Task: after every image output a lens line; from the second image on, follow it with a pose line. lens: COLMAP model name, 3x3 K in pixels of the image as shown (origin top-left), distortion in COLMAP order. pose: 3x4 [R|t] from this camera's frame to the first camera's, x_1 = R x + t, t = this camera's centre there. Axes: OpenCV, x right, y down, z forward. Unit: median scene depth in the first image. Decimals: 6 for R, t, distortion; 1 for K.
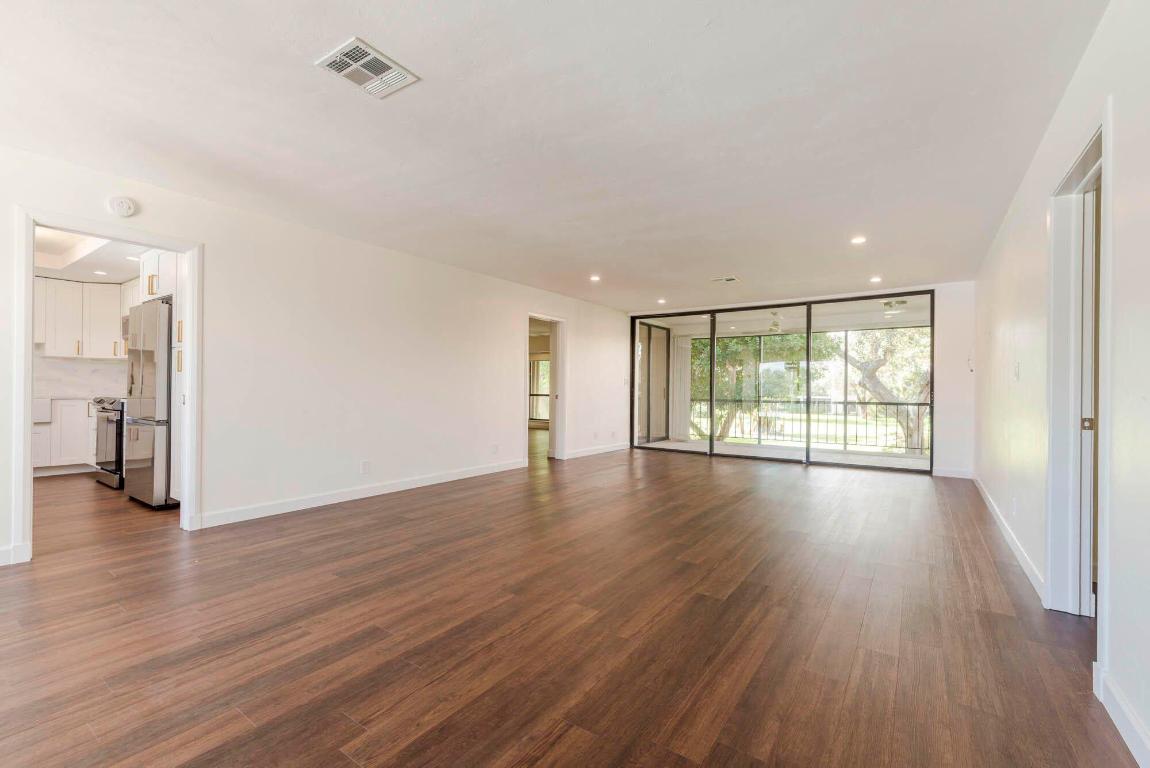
lens RADIAL K [[489.0, 0, 577.6], [0, 489.0, 388.8], [0, 0, 1]] dist [0.001975, 0.000233]
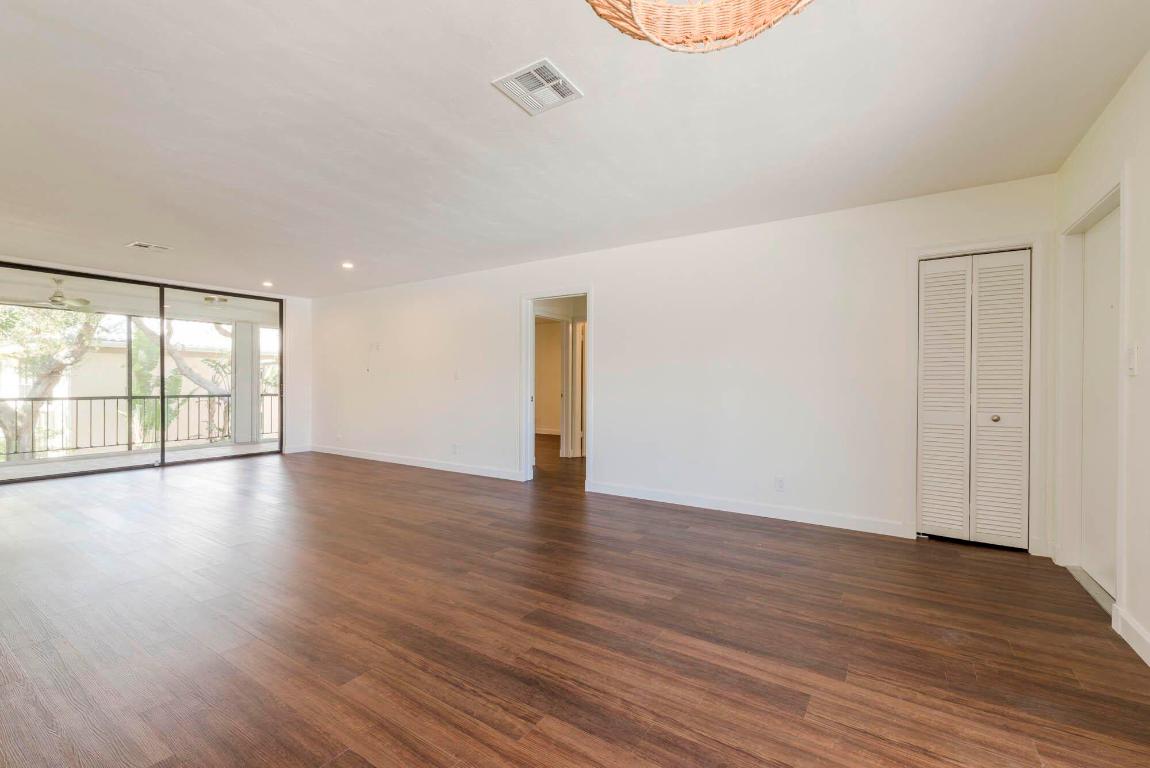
lens RADIAL K [[489.0, 0, 575.8], [0, 489.0, 383.5], [0, 0, 1]] dist [0.001975, 0.000233]
pose [[-0.027145, -0.005465, 0.999617, -1.193673], [-0.004584, 0.999975, 0.005343, -0.014473], [-0.999621, -0.004437, -0.027170, 0.754087]]
